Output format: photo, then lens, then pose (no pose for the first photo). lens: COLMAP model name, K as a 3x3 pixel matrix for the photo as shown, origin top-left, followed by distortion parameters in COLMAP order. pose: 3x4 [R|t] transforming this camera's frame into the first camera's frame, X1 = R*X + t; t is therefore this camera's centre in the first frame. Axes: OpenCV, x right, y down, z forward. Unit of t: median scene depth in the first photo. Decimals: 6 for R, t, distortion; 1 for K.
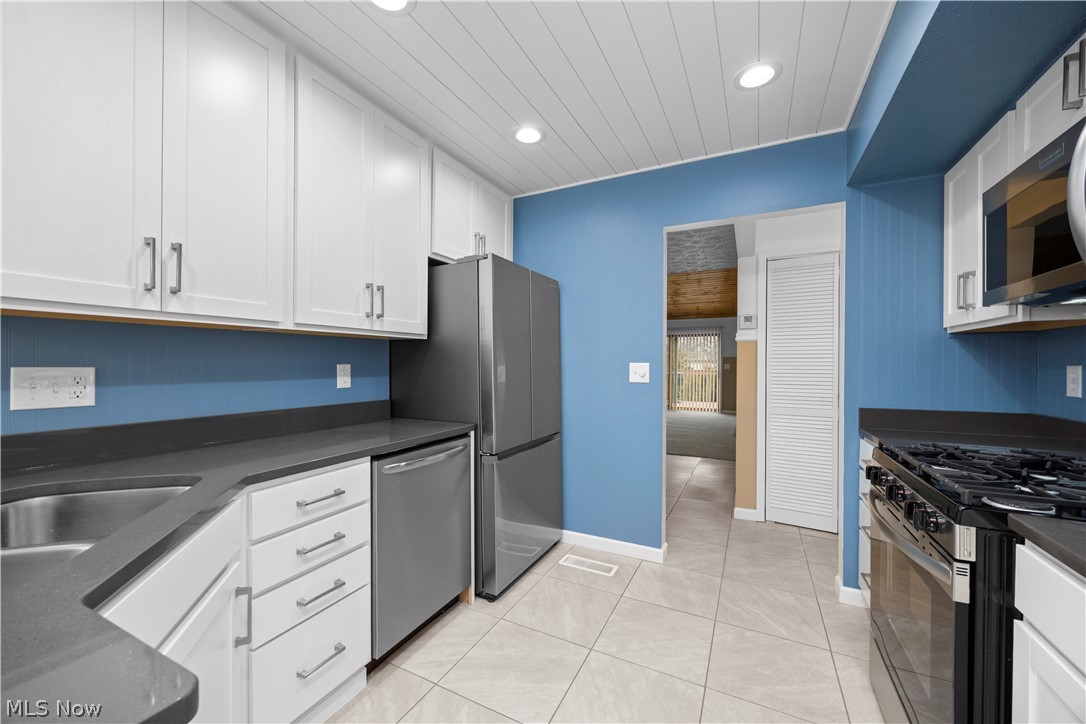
lens RADIAL K [[415.0, 0, 543.0], [0, 415.0, 362.0], [0, 0, 1]] dist [0.000469, 0.000100]
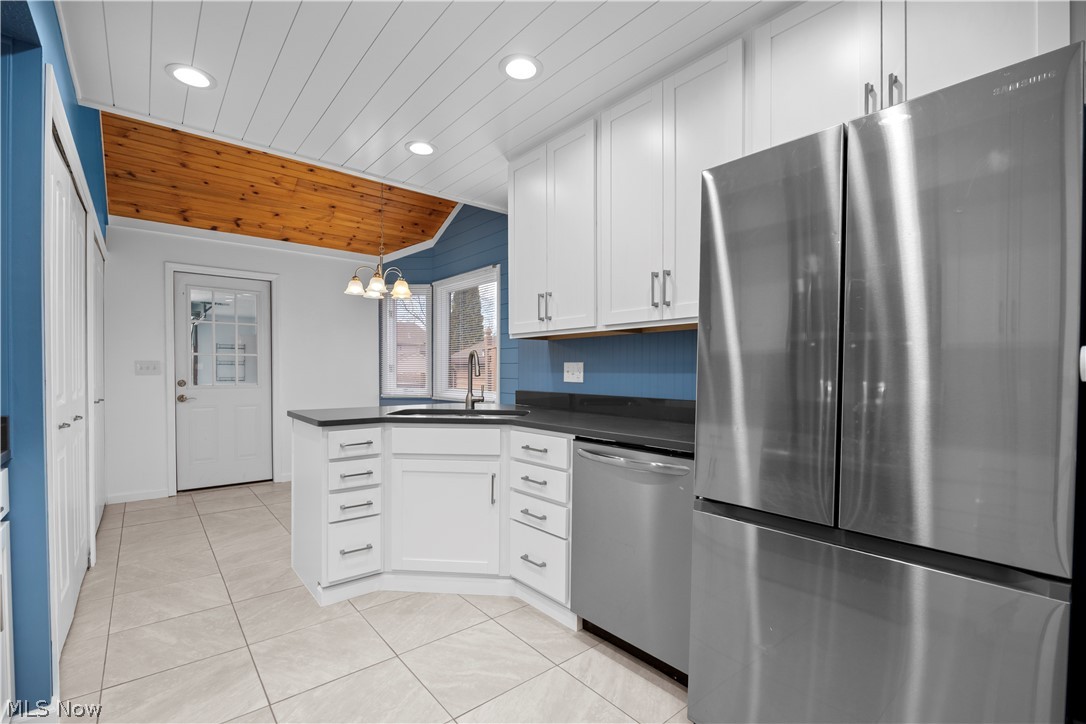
lens RADIAL K [[486.7, 0, 542.4], [0, 486.7, 375.5], [0, 0, 1]] dist [-0.001124, -0.000127]
pose [[-0.389178, 0.003024, -0.921158, 0.885329], [-0.004178, 0.999979, 0.005047, 0.054435], [0.921153, 0.005813, -0.389157, 1.466436]]
